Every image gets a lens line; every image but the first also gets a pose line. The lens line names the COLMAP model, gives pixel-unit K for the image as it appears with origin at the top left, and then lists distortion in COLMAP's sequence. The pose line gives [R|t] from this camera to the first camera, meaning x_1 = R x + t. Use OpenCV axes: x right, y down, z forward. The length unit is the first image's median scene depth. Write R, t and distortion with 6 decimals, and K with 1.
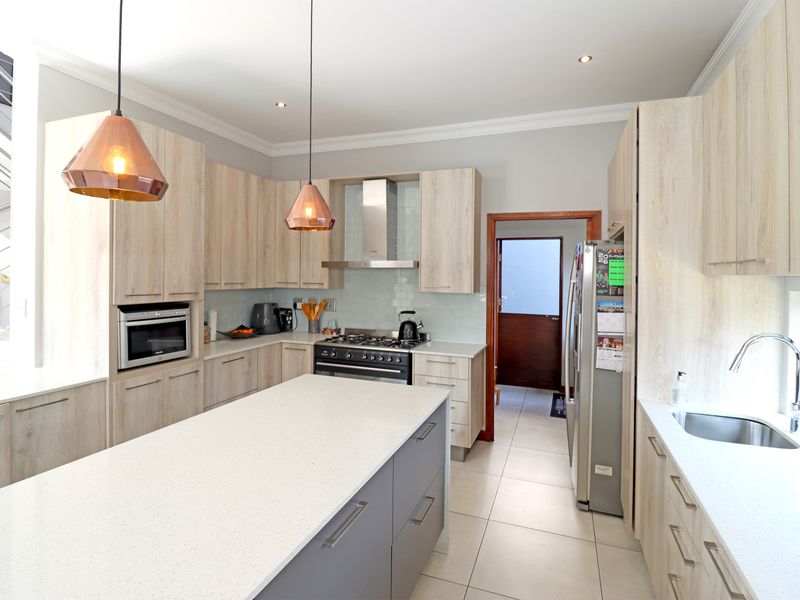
lens RADIAL K [[486.9, 0, 359.6], [0, 486.9, 282.0], [0, 0, 1]] dist [-0.002881, -0.002610]
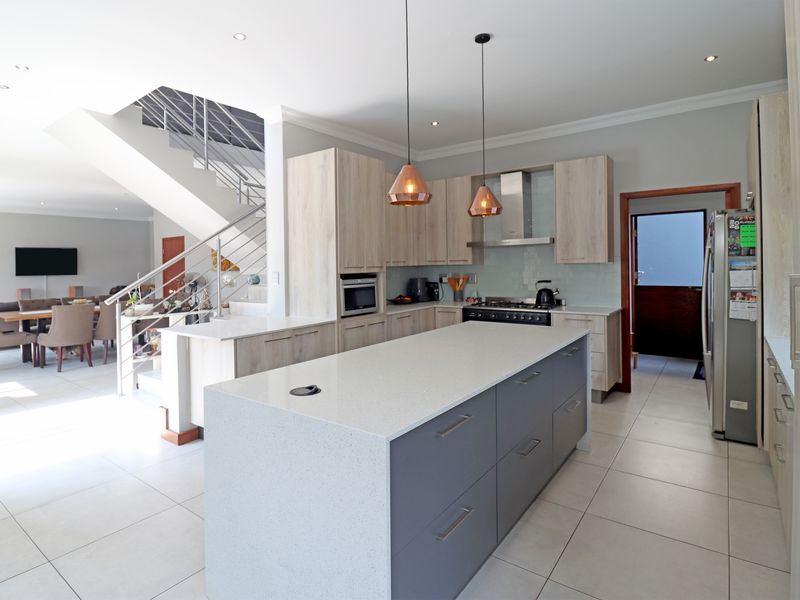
lens RADIAL K [[463.9, 0, 307.9], [0, 463.9, 277.6], [0, 0, 1]] dist [-0.001066, -0.004366]
pose [[0.942382, -0.022080, -0.333809, -0.075775], [0.026305, 0.999621, 0.008143, 0.032242], [0.333502, -0.016455, 0.942606, -0.297877]]
